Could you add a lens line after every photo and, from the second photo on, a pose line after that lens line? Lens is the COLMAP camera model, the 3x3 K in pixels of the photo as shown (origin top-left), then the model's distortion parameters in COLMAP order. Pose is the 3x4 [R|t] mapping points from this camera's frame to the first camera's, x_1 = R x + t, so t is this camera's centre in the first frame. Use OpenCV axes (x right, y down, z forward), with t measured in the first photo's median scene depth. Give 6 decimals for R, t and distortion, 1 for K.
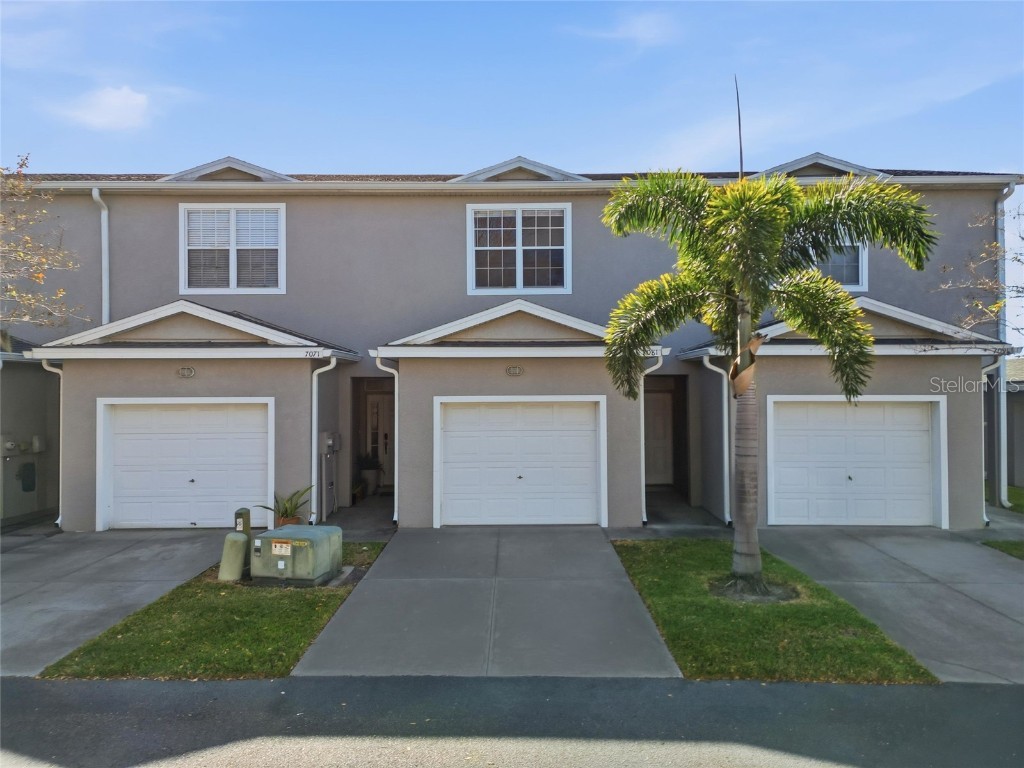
lens RADIAL K [[730.5, 0, 512.0], [0, 730.5, 384.0], [0, 0, 1]] dist [0.031259, -0.003982]
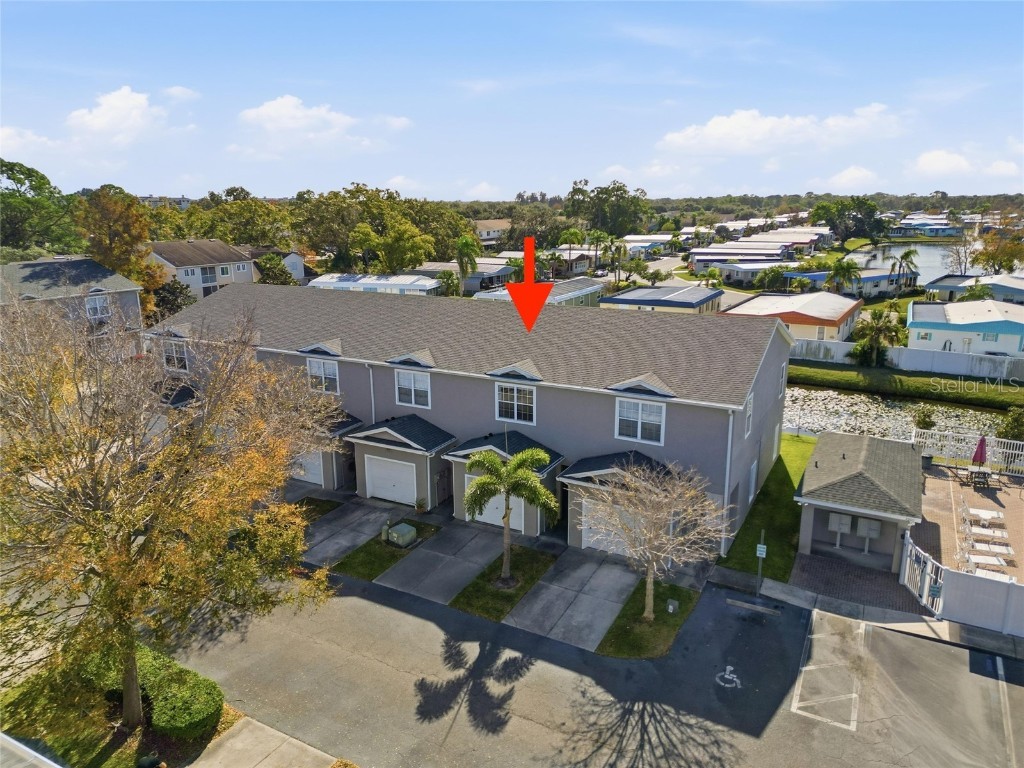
lens RADIAL K [[730.5, 0, 512.0], [0, 730.5, 384.0], [0, 0, 1]] dist [0.031259, -0.003982]
pose [[0.876450, 0.118755, -0.466618, 1.050584], [0.017719, 0.960496, 0.277729, -0.871873], [0.481167, -0.251684, 0.839723, -0.889859]]
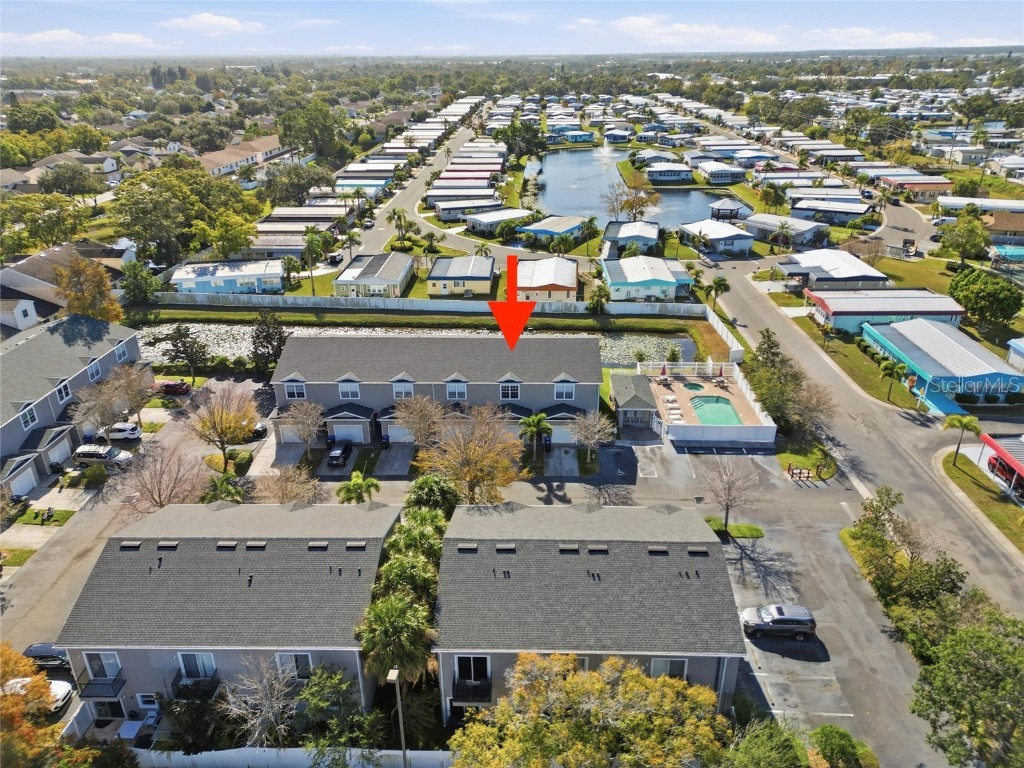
lens RADIAL K [[730.5, 0, 512.0], [0, 730.5, 384.0], [0, 0, 1]] dist [0.031259, -0.003982]
pose [[0.999226, 0.010003, -0.038053, 0.235786], [0.007985, 0.895467, 0.445056, -2.628215], [0.038528, -0.445015, 0.894694, -3.782960]]
